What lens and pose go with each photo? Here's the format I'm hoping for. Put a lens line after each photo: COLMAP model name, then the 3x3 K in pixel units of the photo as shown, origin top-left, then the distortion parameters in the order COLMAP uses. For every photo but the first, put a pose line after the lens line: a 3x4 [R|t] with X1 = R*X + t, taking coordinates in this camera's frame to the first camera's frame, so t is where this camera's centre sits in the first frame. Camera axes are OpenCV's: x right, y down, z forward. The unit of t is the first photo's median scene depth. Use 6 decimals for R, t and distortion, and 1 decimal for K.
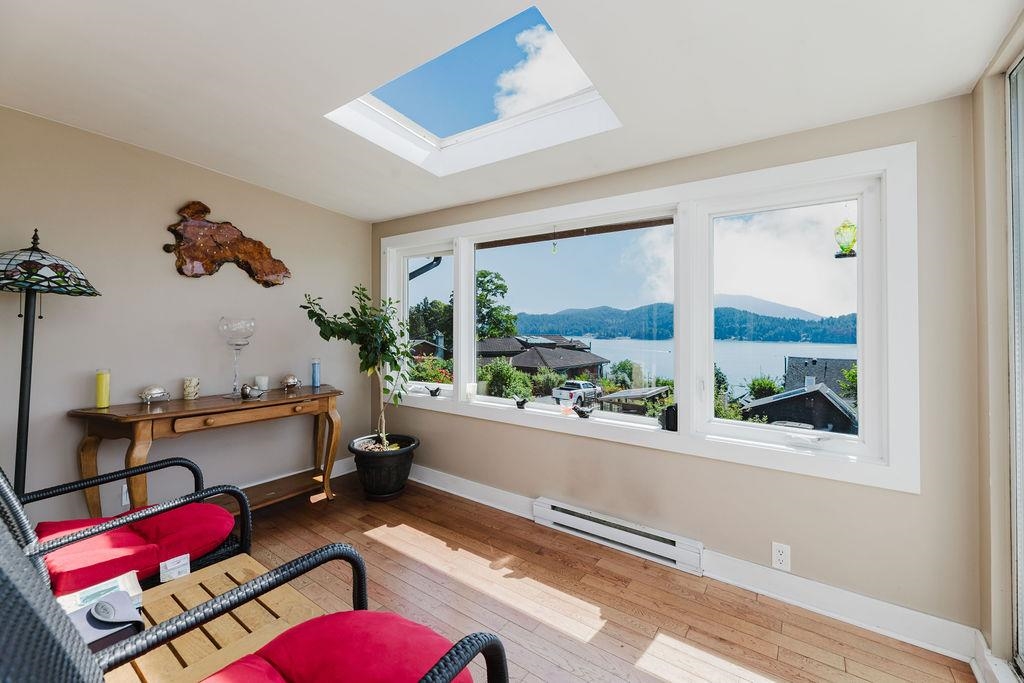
lens RADIAL K [[412.0, 0, 515.4], [0, 412.0, 339.5], [0, 0, 1]] dist [0.000304, 0.000098]
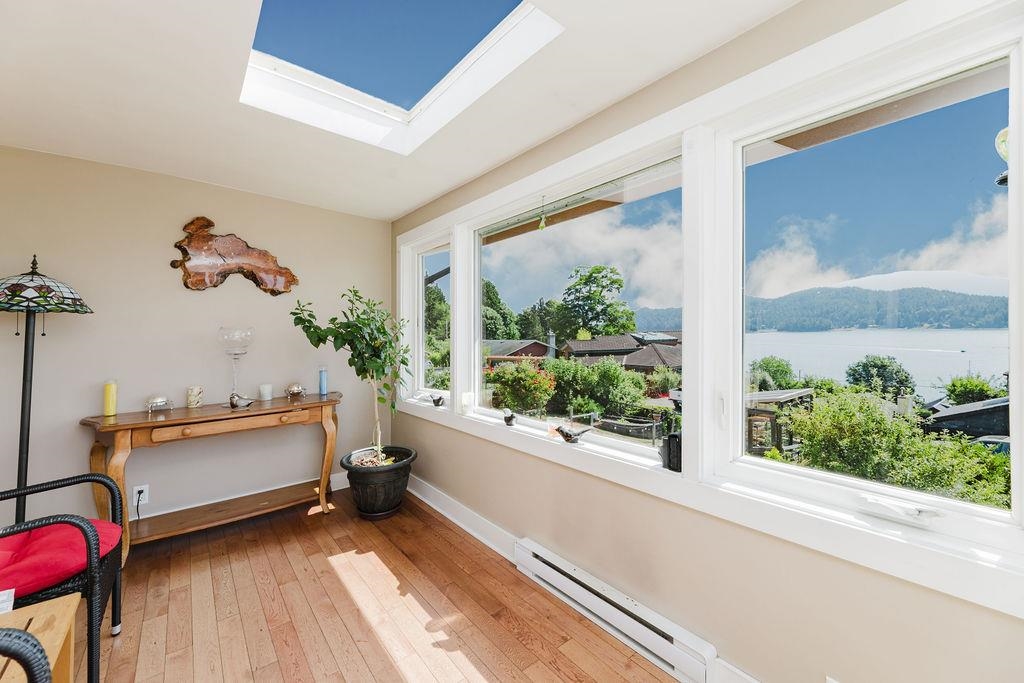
lens RADIAL K [[415.5, 0, 510.4], [0, 415.5, 346.0], [0, 0, 1]] dist [0.000087, -0.000120]
pose [[0.954764, -0.024371, -0.296365, 0.258138], [0.029786, 0.999461, 0.013771, -0.001080], [0.295870, -0.021976, 0.954976, 0.211247]]
